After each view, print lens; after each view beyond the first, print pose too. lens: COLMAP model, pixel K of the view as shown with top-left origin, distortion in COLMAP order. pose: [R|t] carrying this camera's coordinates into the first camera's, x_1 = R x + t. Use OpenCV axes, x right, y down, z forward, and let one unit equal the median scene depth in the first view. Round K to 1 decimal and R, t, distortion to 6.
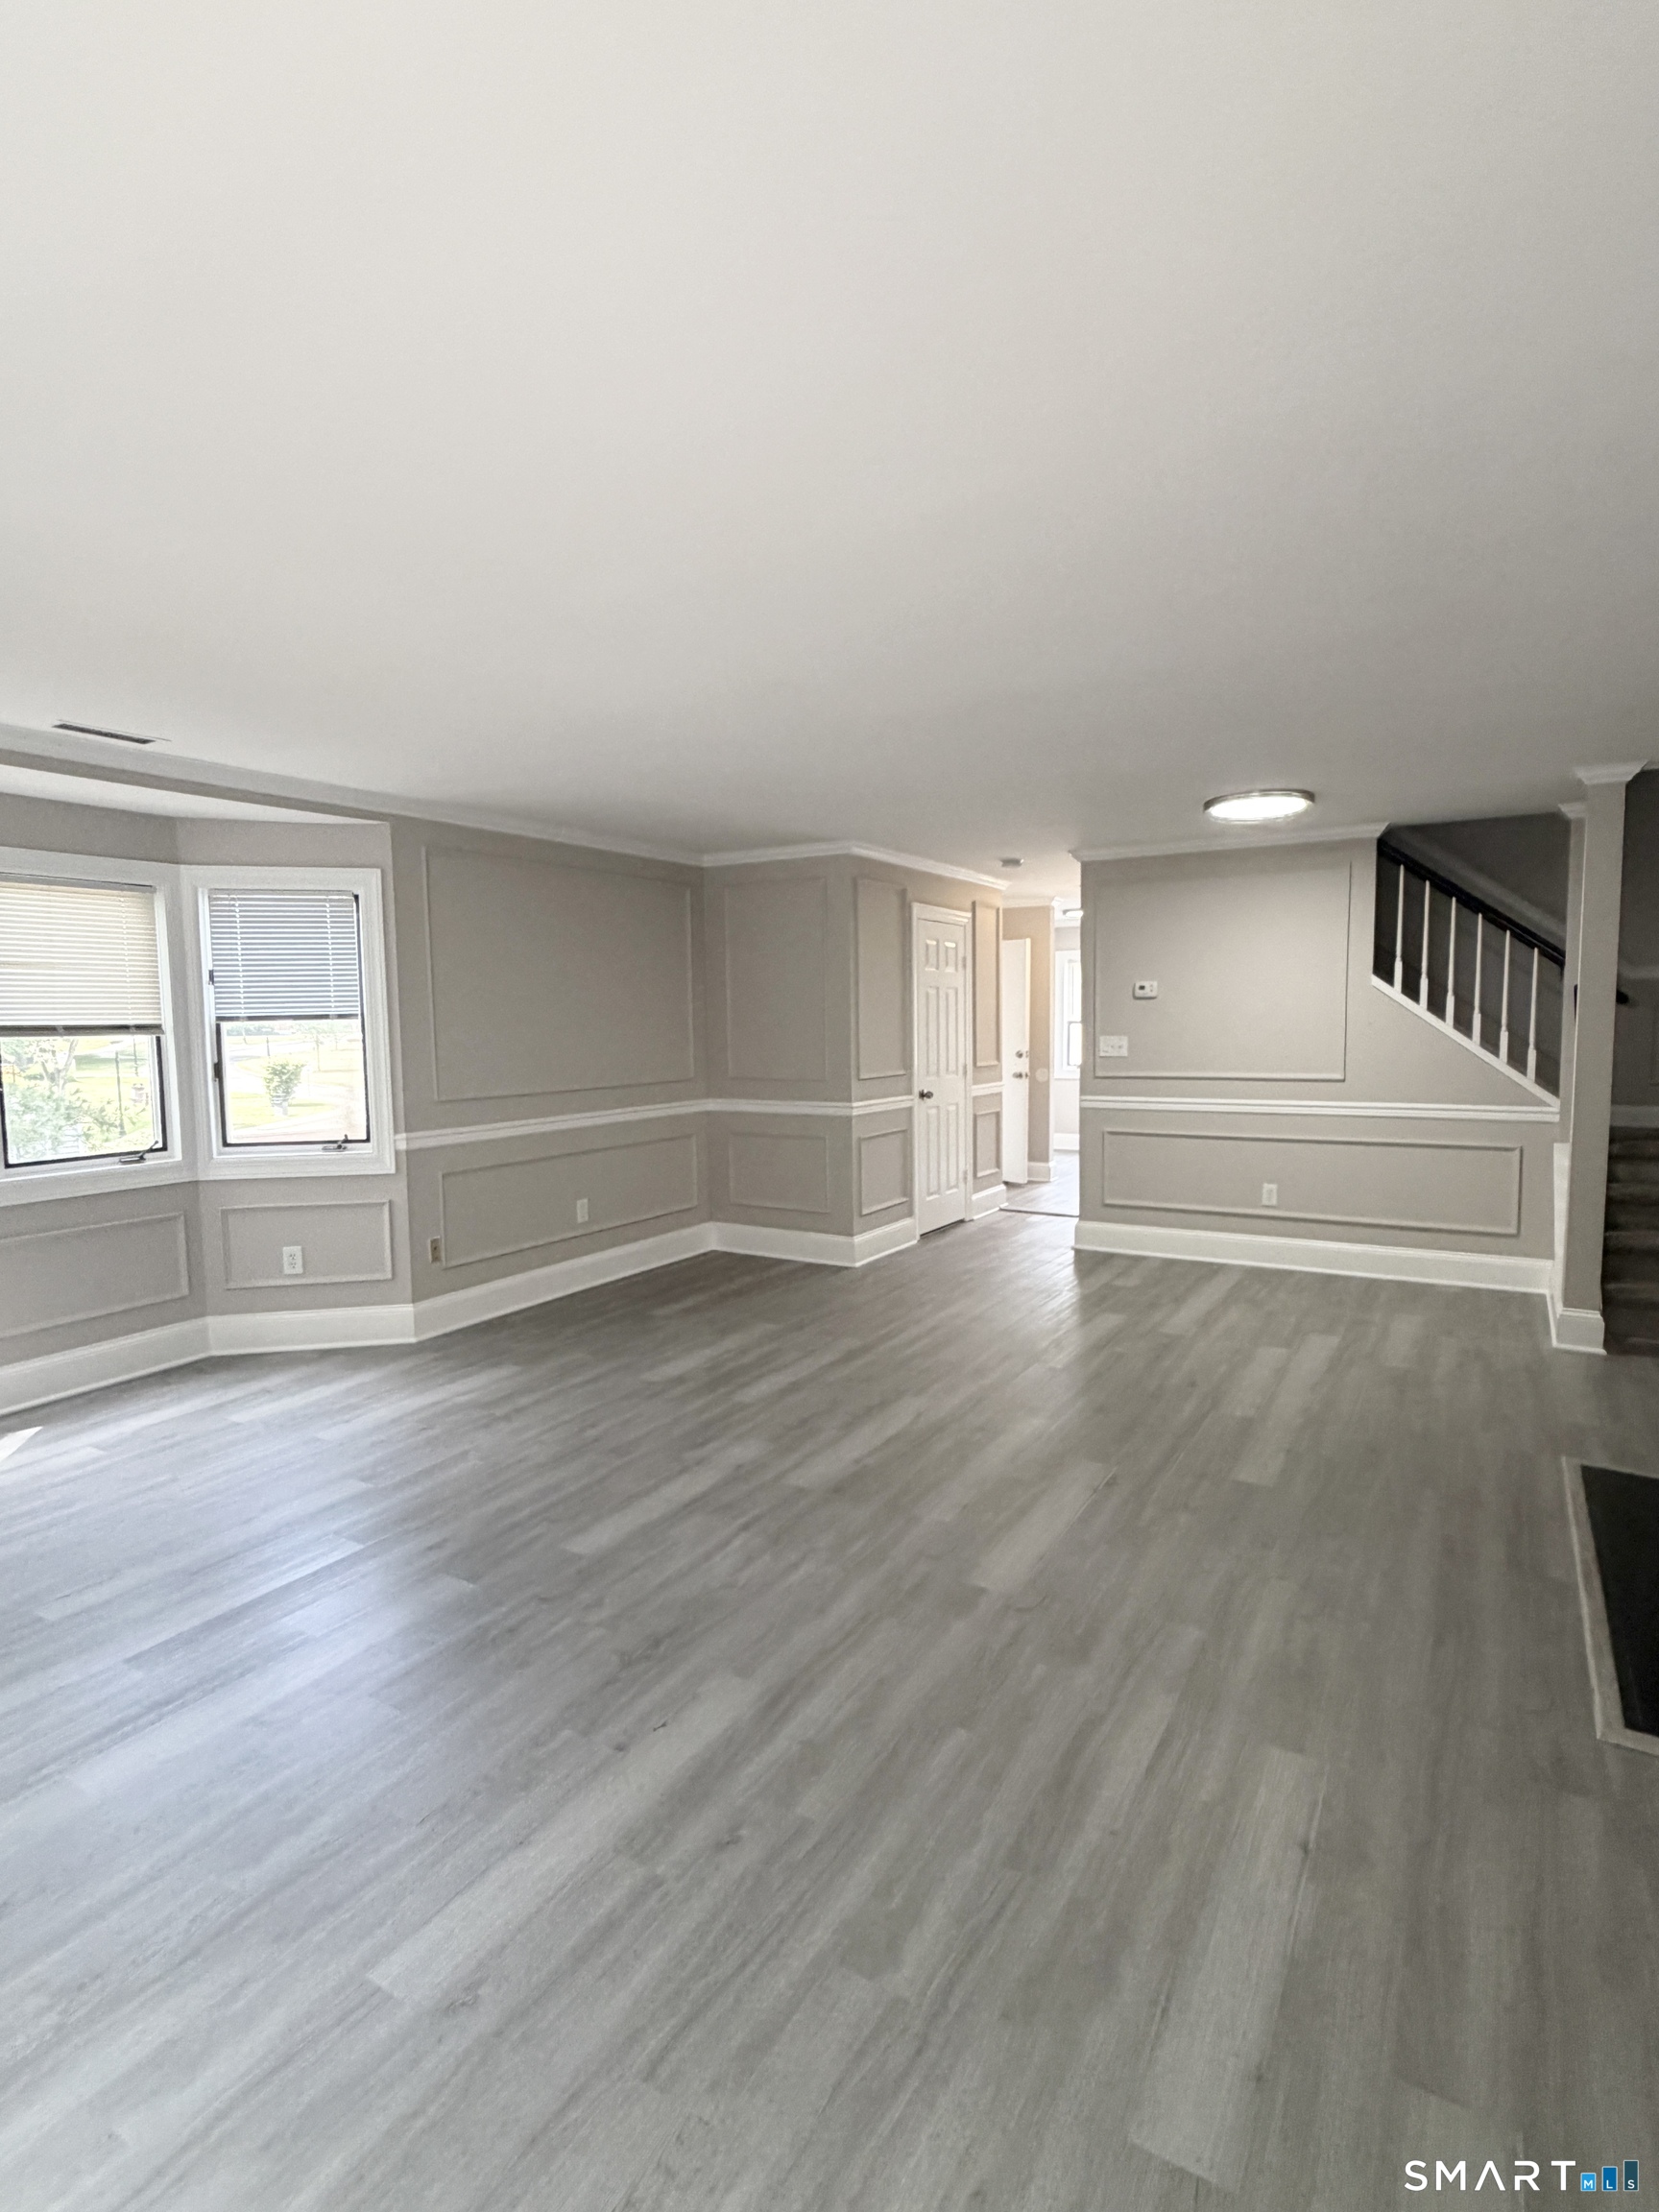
lens RADIAL K [[1112.6, 0, 829.5], [0, 1112.6, 1106.0], [0, 0, 1]] dist [0.006021, 0.000247]
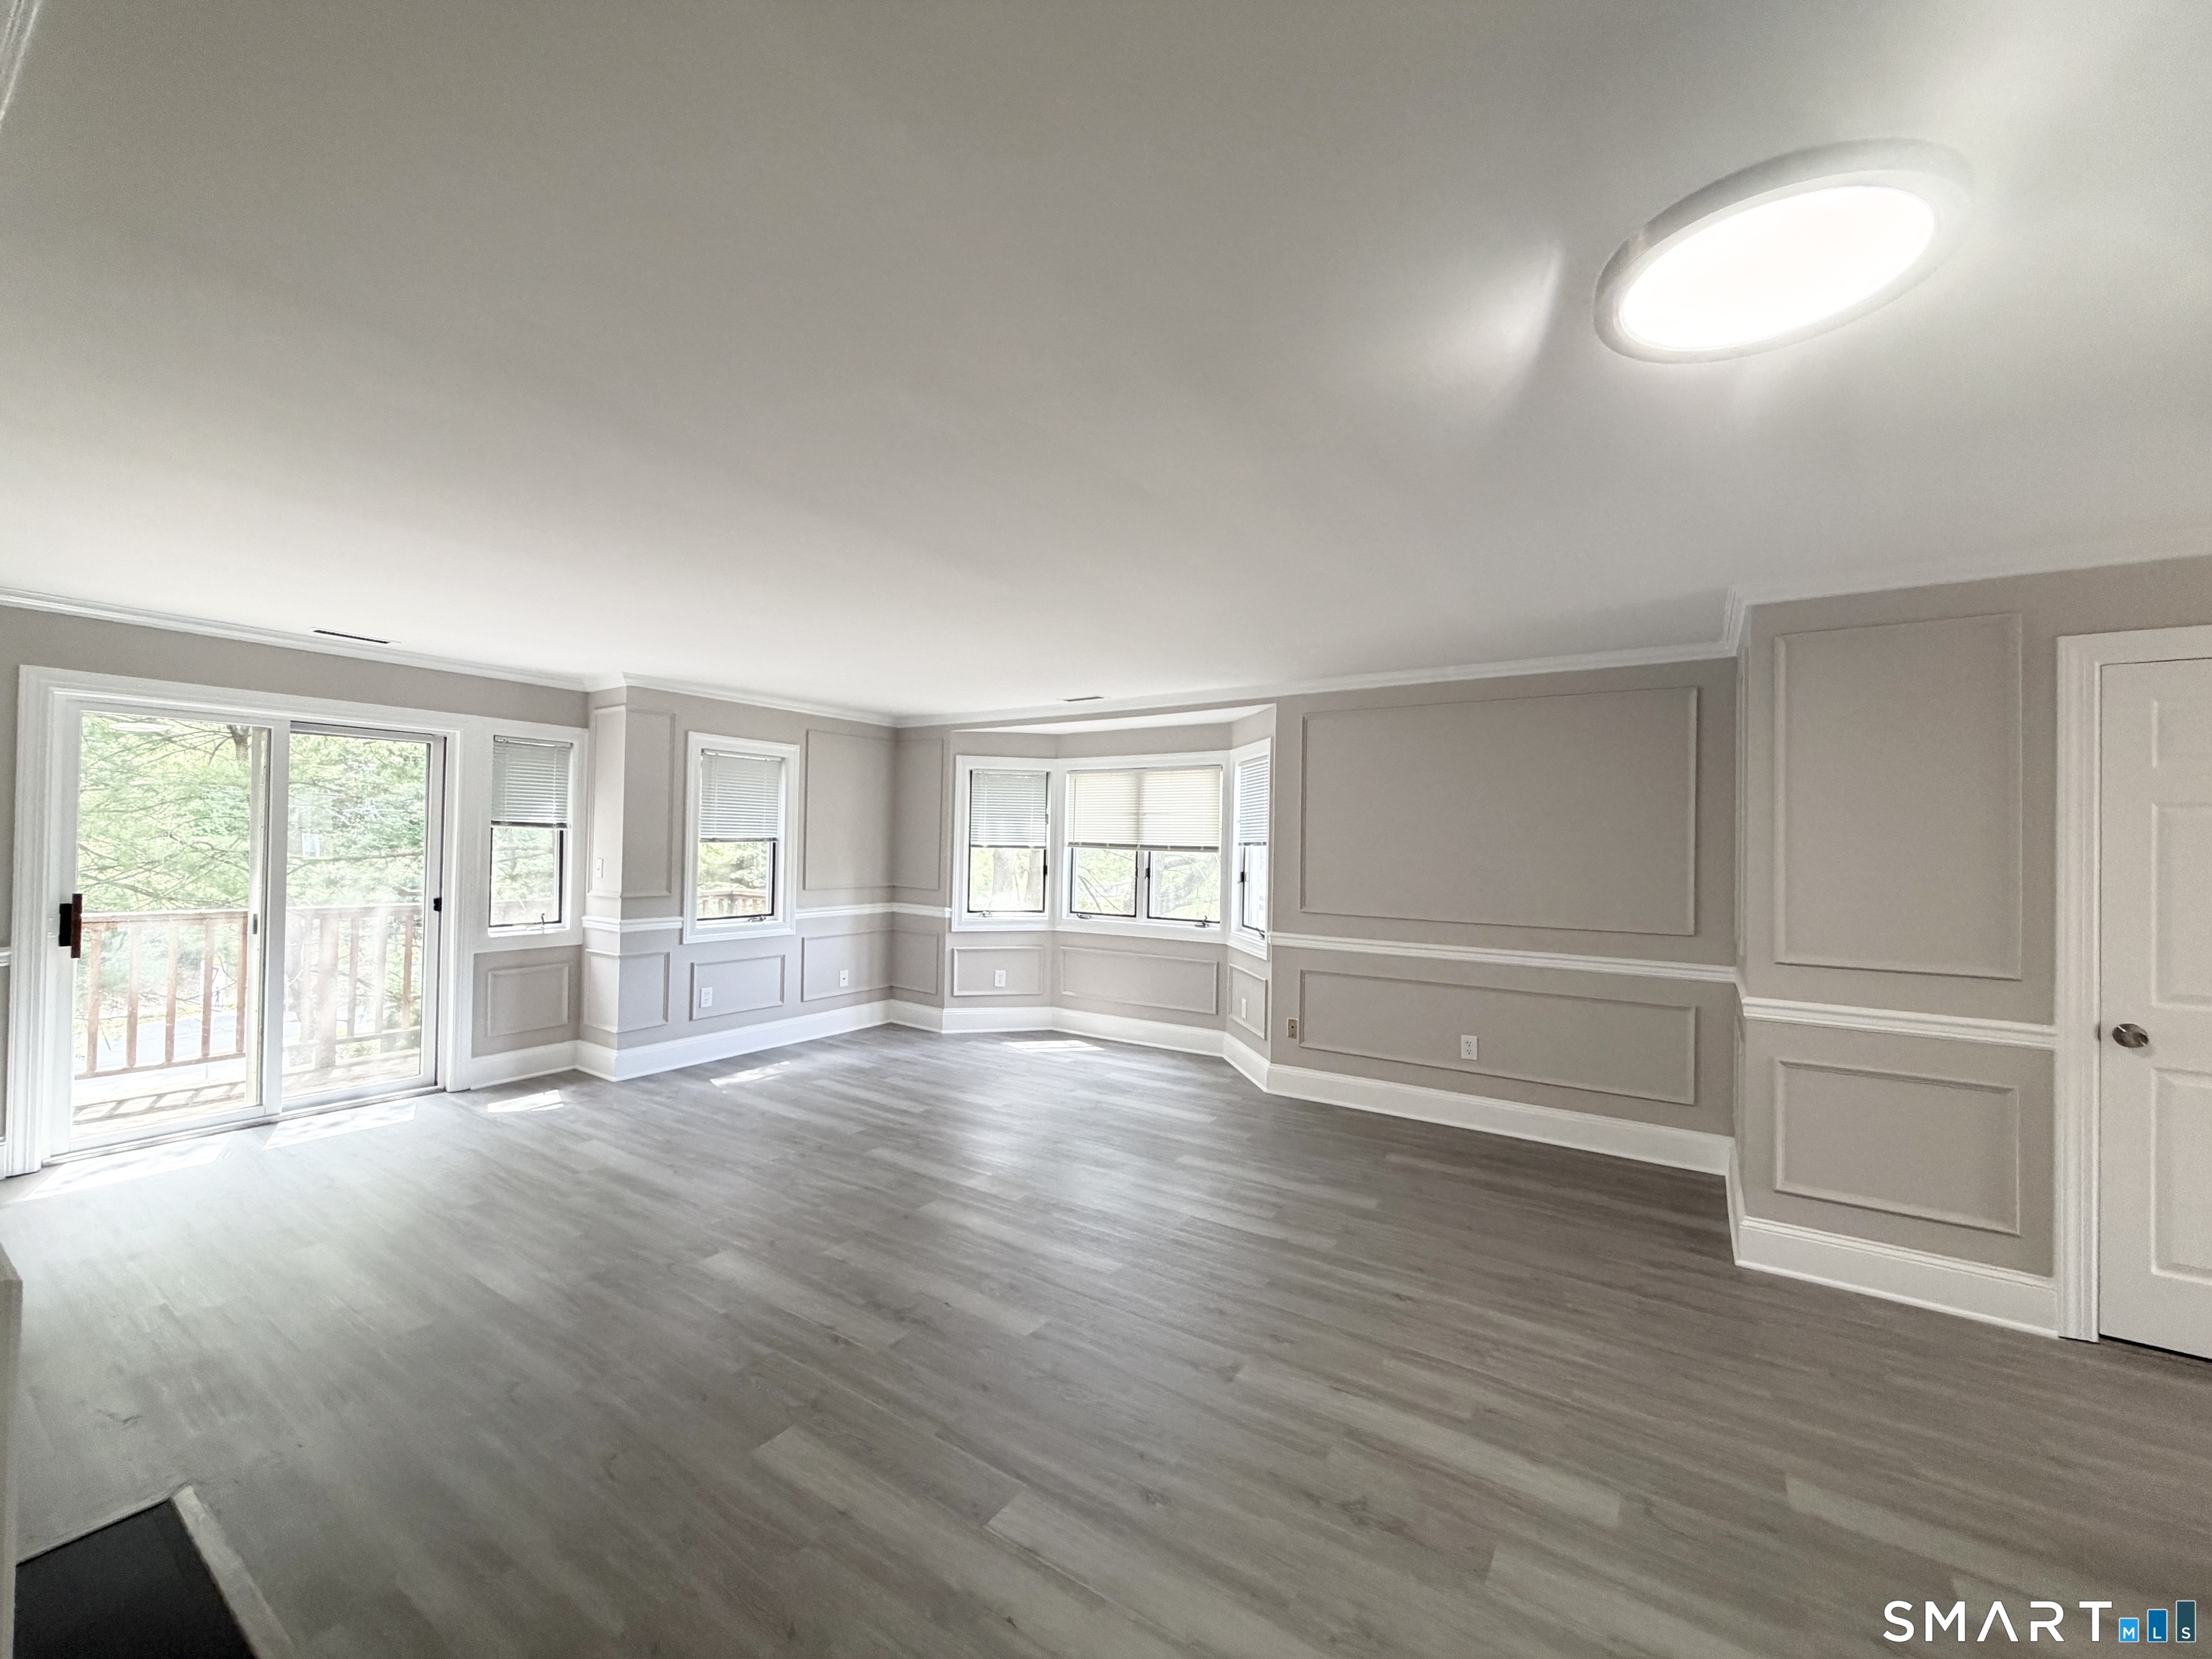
lens RADIAL K [[883.4, 0, 1099.1], [0, 883.4, 827.8], [0, 0, 1]] dist [0.001337, 0.000047]
pose [[-0.053058, -0.007591, -0.998563, 0.771890], [-0.097963, 0.995187, -0.002360, -0.085728], [0.993775, 0.097697, -0.053547, 0.951110]]
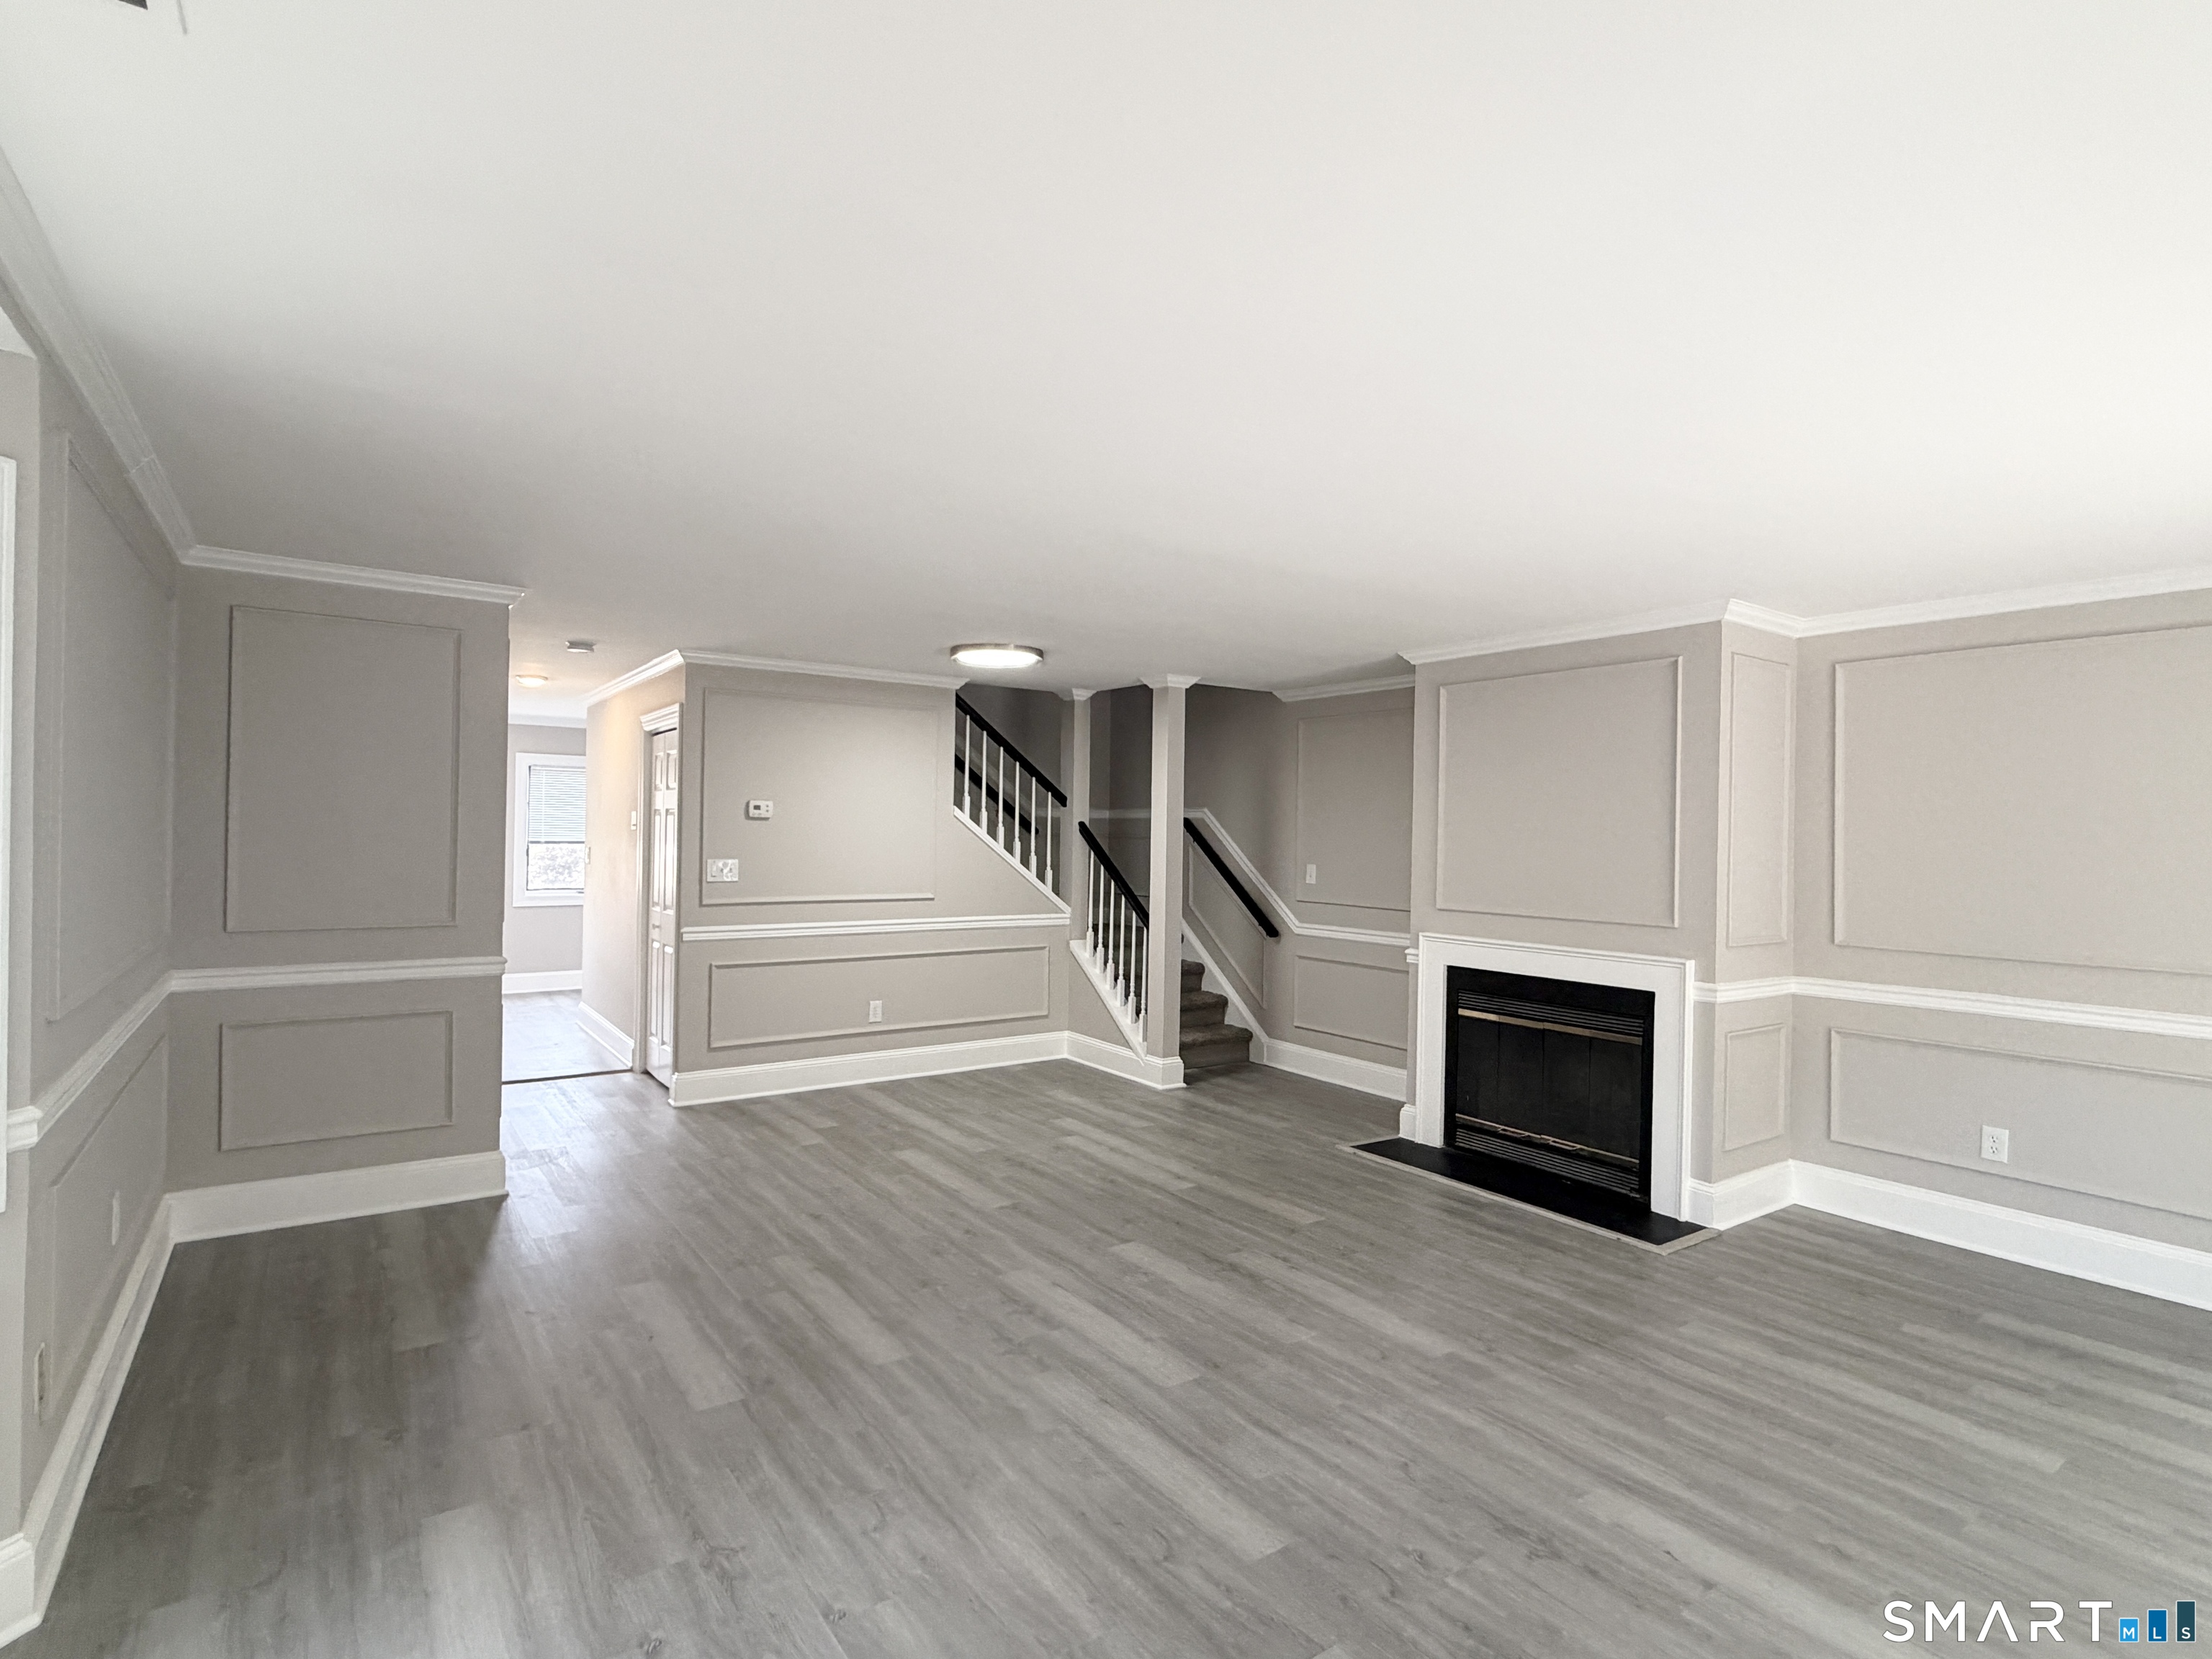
lens RADIAL K [[1118.0, 0, 1104.6], [0, 1118.0, 830.3], [0, 0, 1]] dist [0.001235, -0.000196]
pose [[0.406199, 0.020882, 0.913546, -0.678971], [0.053665, 0.997468, -0.046662, -0.041198], [-0.912207, 0.067980, 0.404050, 0.529587]]
